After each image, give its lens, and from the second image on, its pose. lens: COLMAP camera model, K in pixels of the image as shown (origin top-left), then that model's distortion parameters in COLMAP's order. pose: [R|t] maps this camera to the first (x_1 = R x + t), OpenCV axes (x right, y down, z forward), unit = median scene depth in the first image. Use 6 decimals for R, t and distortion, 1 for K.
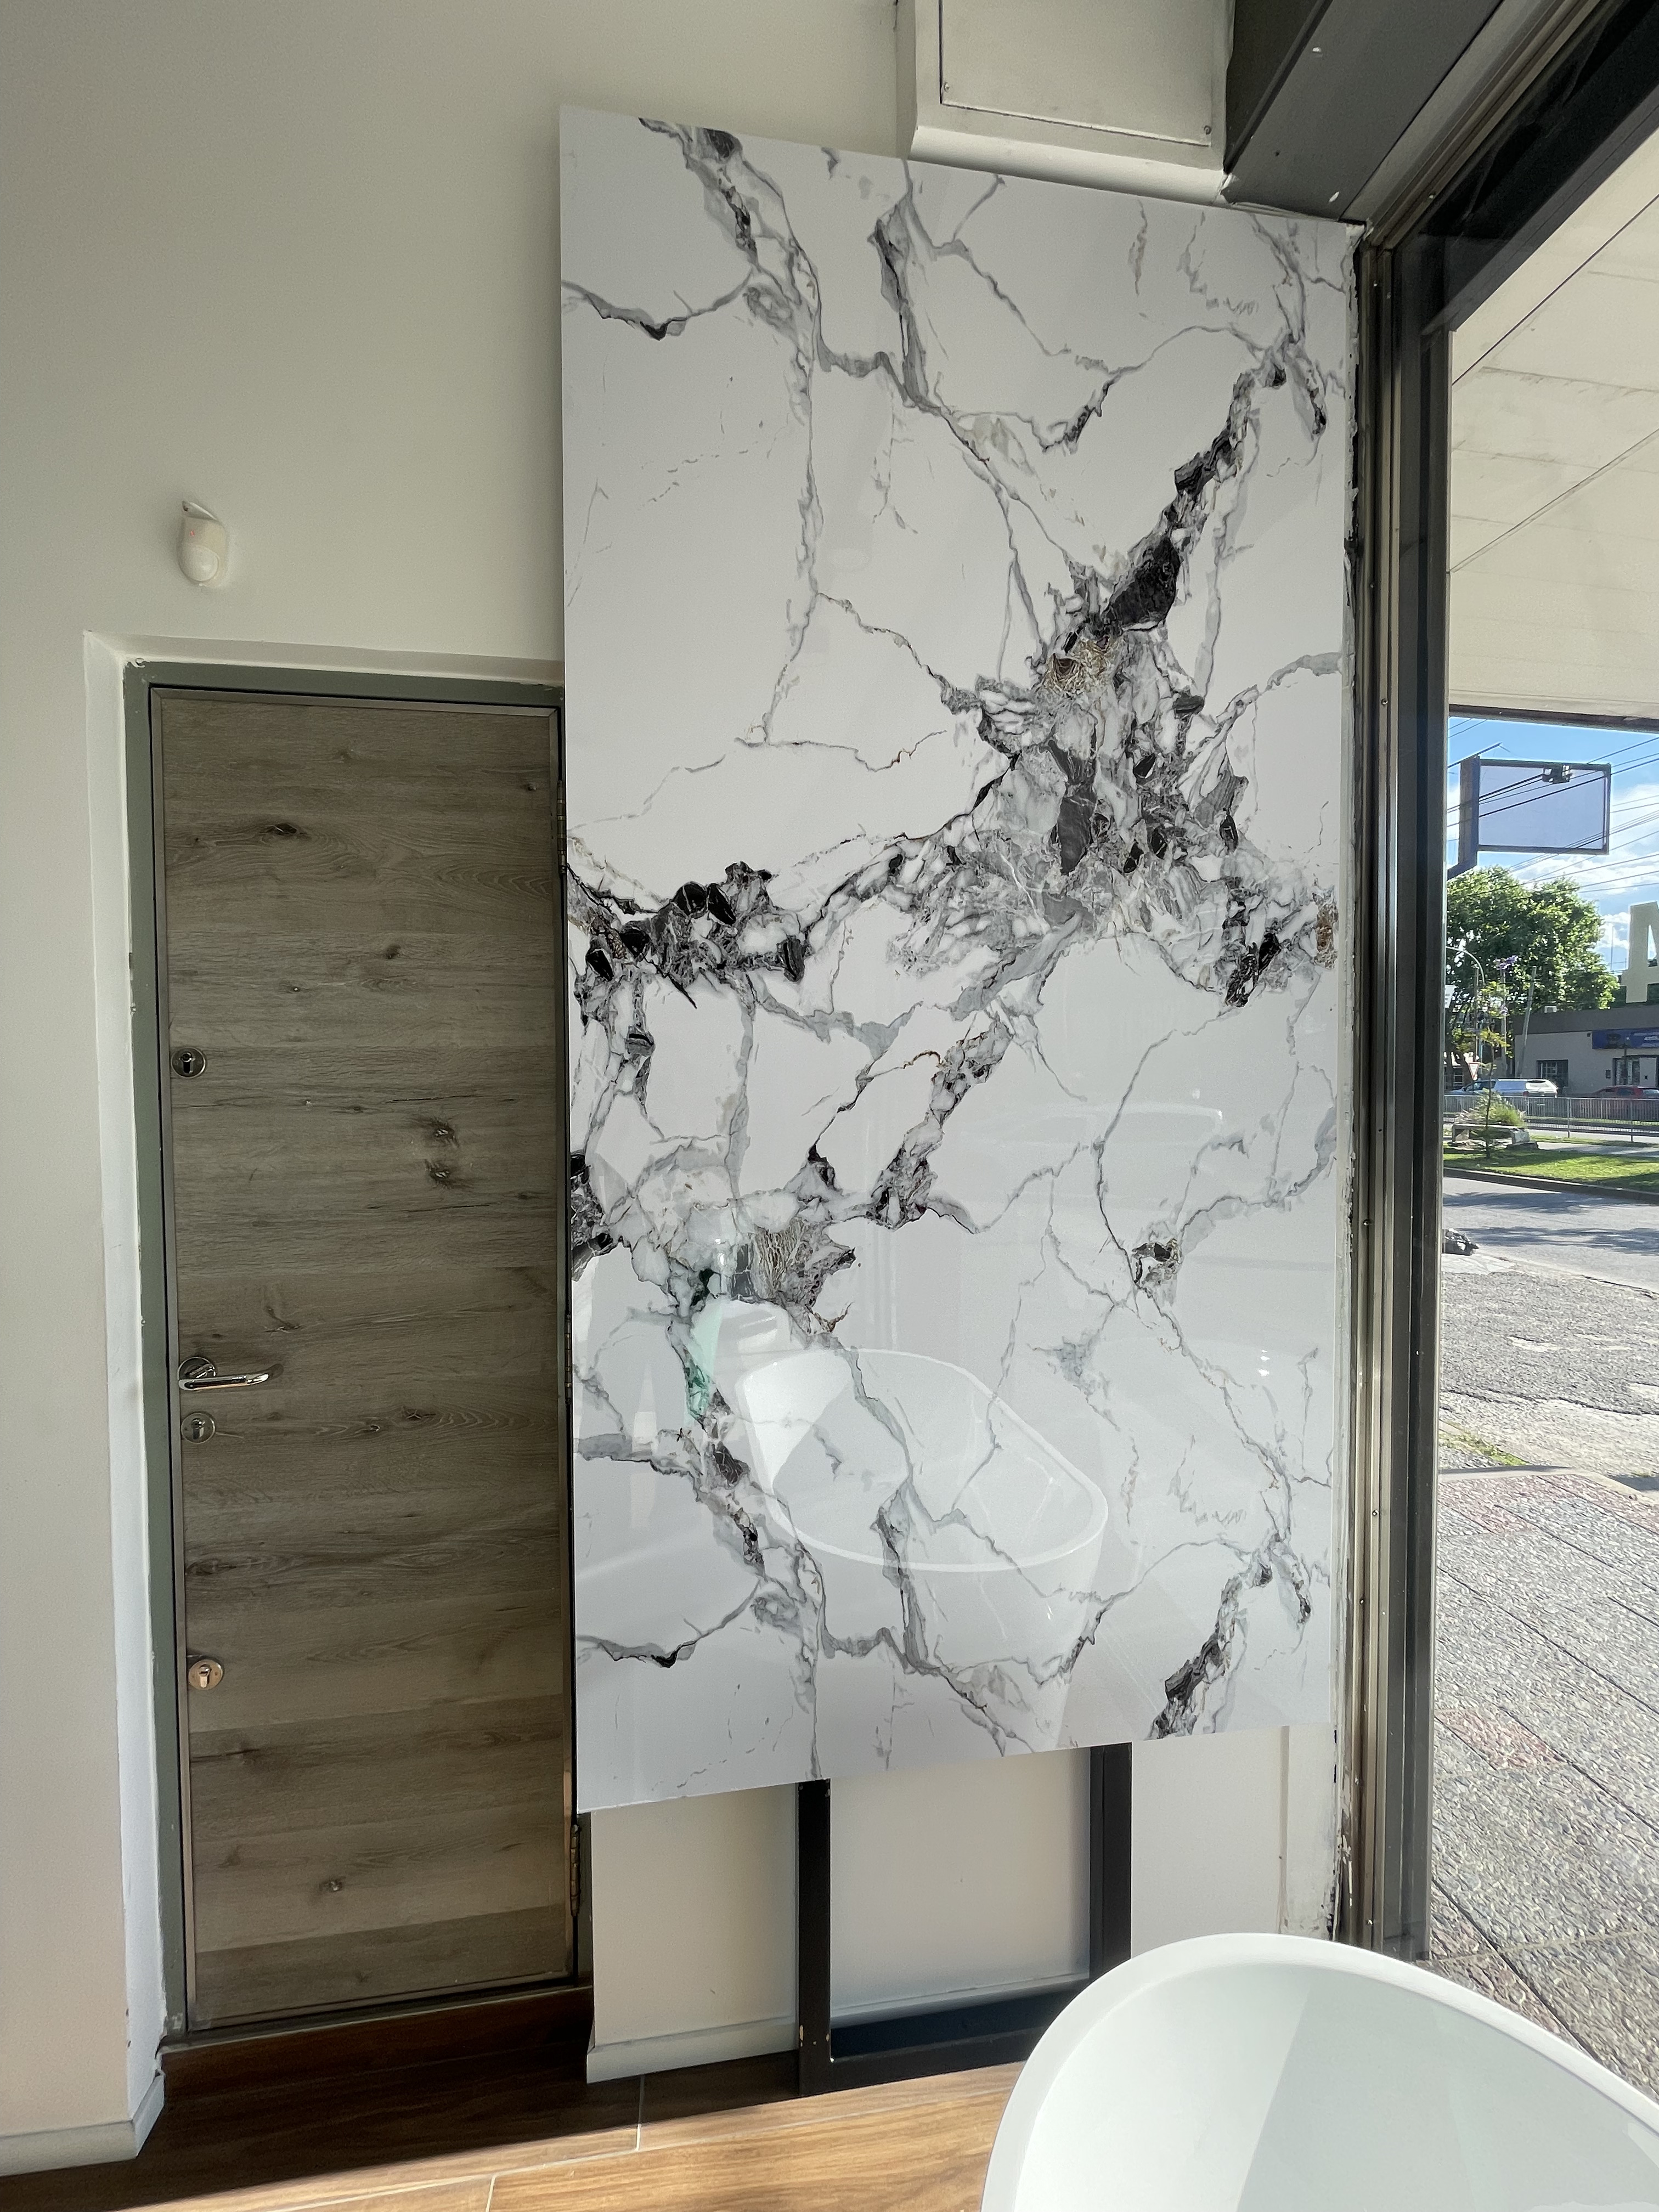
lens RADIAL K [[893.0, 0, 829.5], [0, 893.0, 1106.0], [0, 0, 1]] dist [-0.004476, 0.000220]
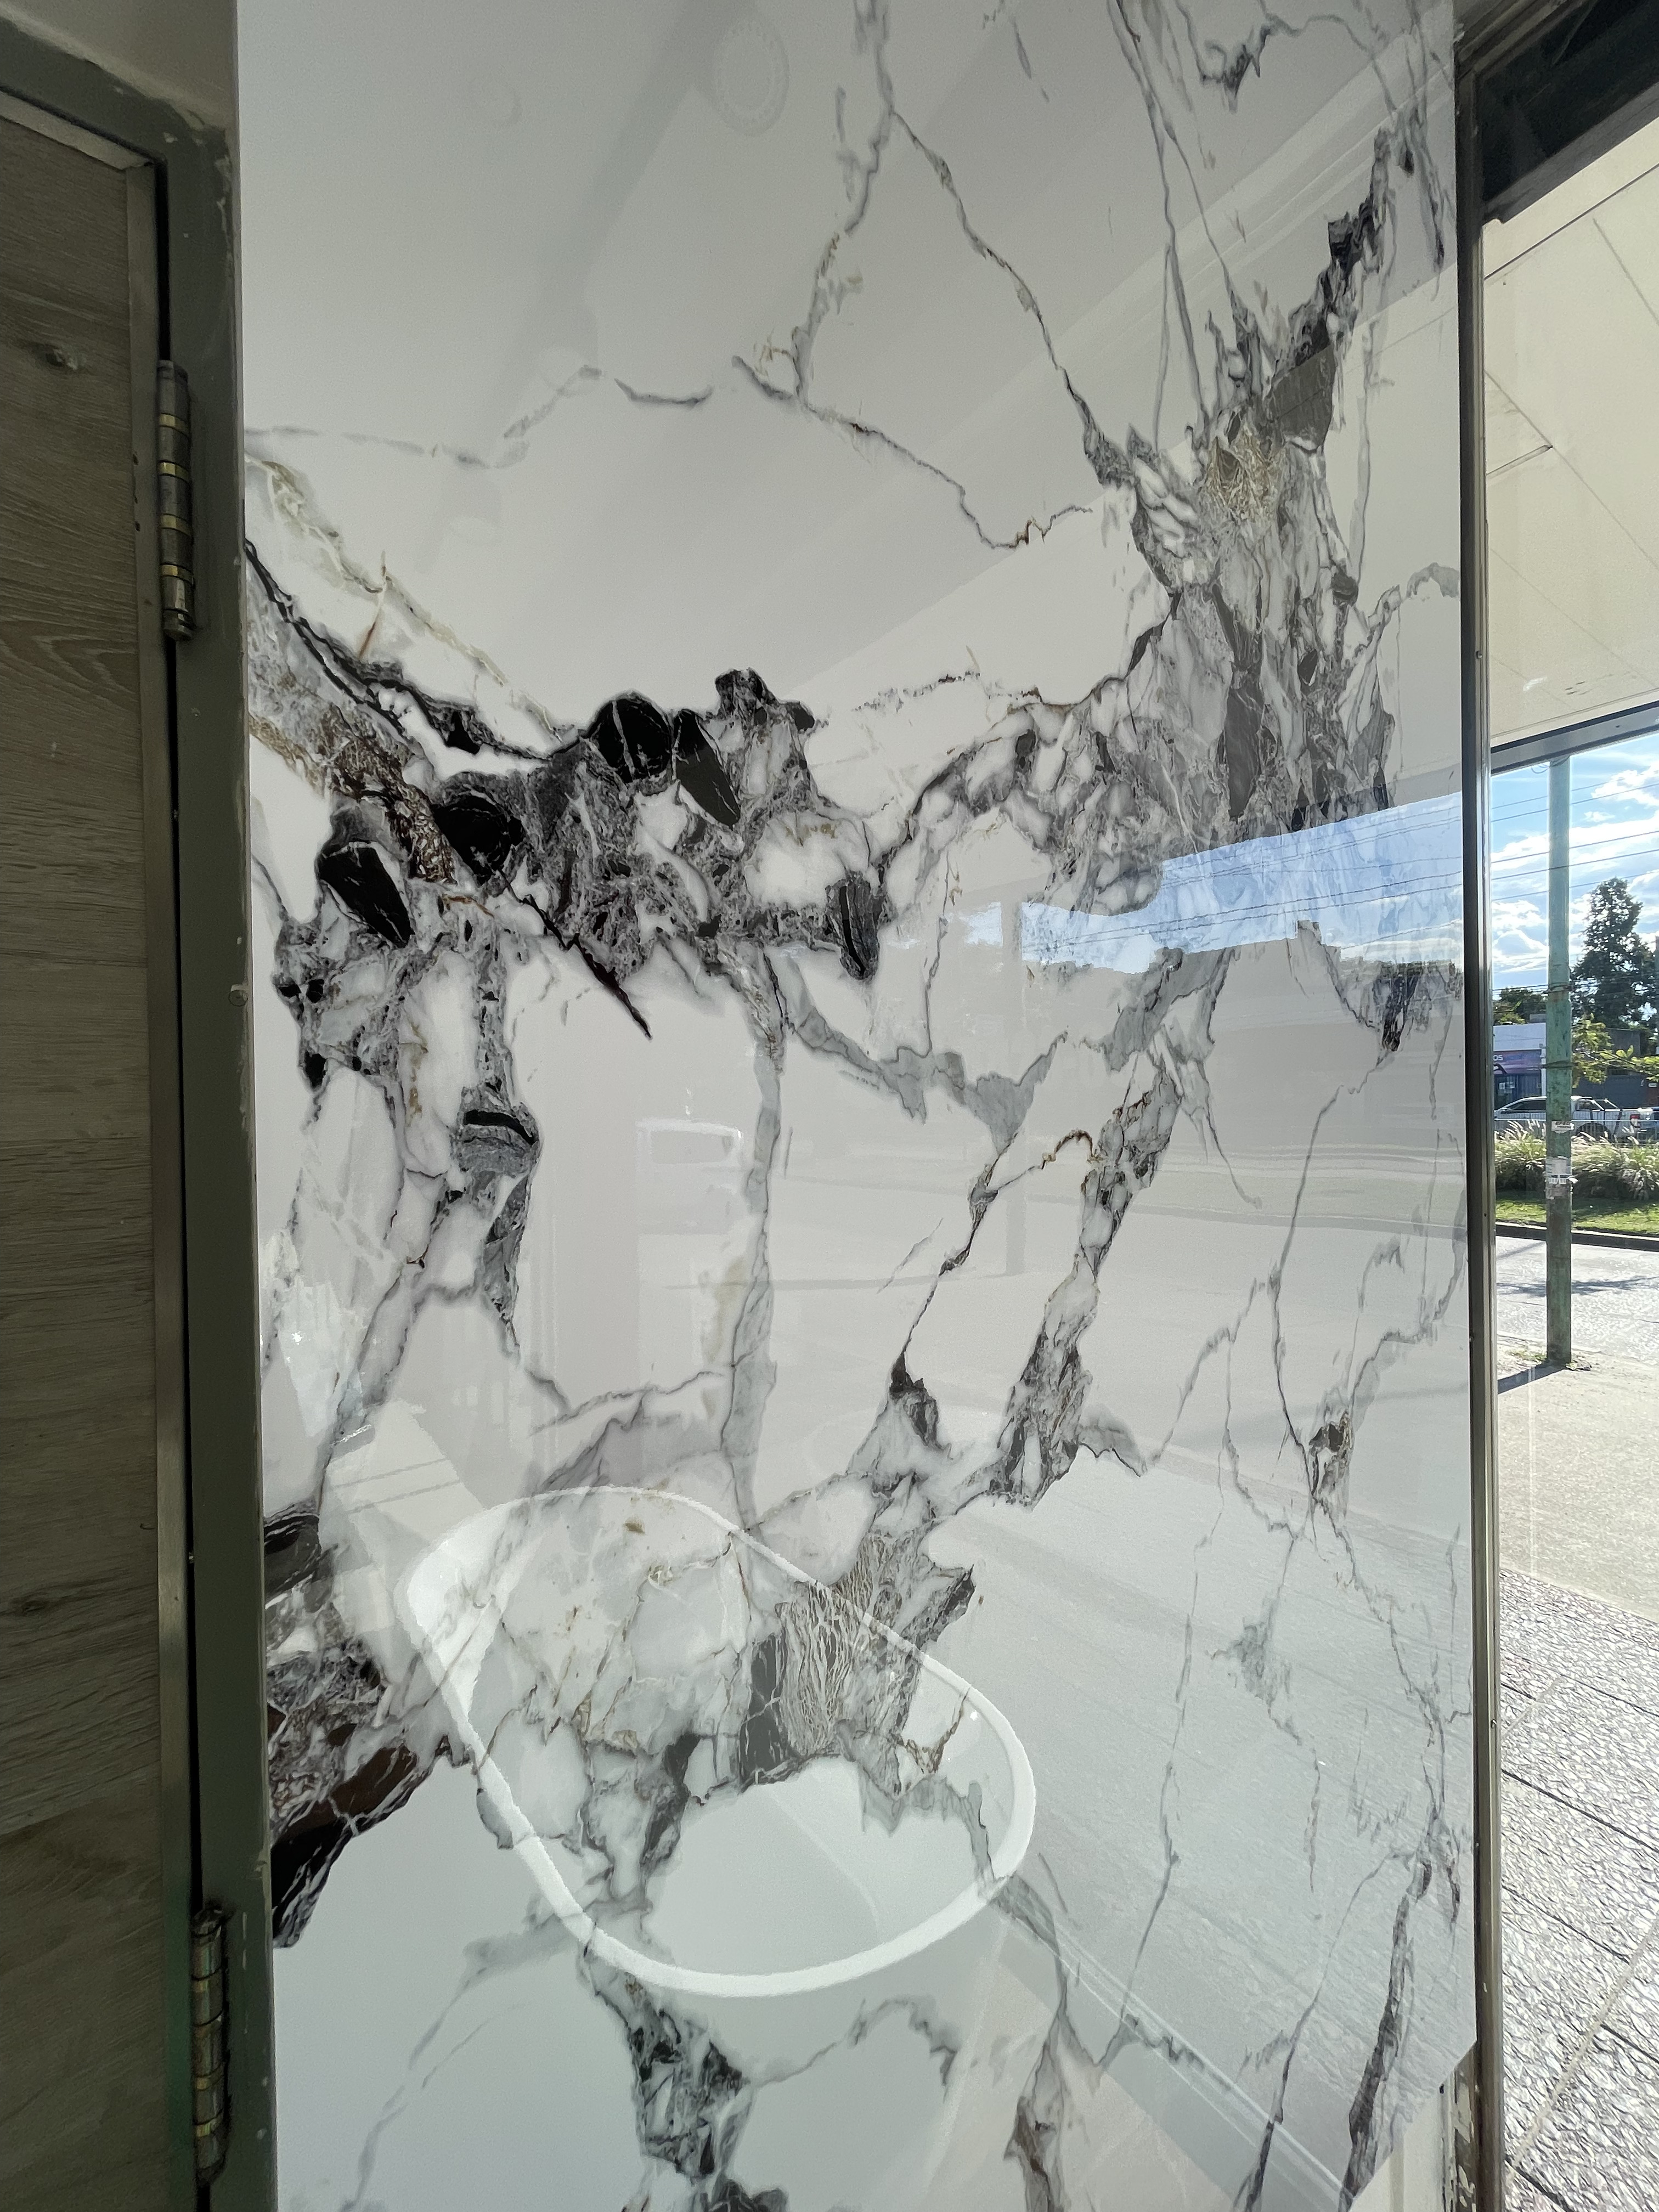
lens RADIAL K [[893.0, 0, 829.5], [0, 893.0, 1106.0], [0, 0, 1]] dist [-0.004476, 0.000220]
pose [[0.898547, -0.012700, 0.438694, -0.238274], [0.024166, 0.999496, -0.020563, -0.070153], [-0.438212, 0.029078, 0.898401, 0.620942]]
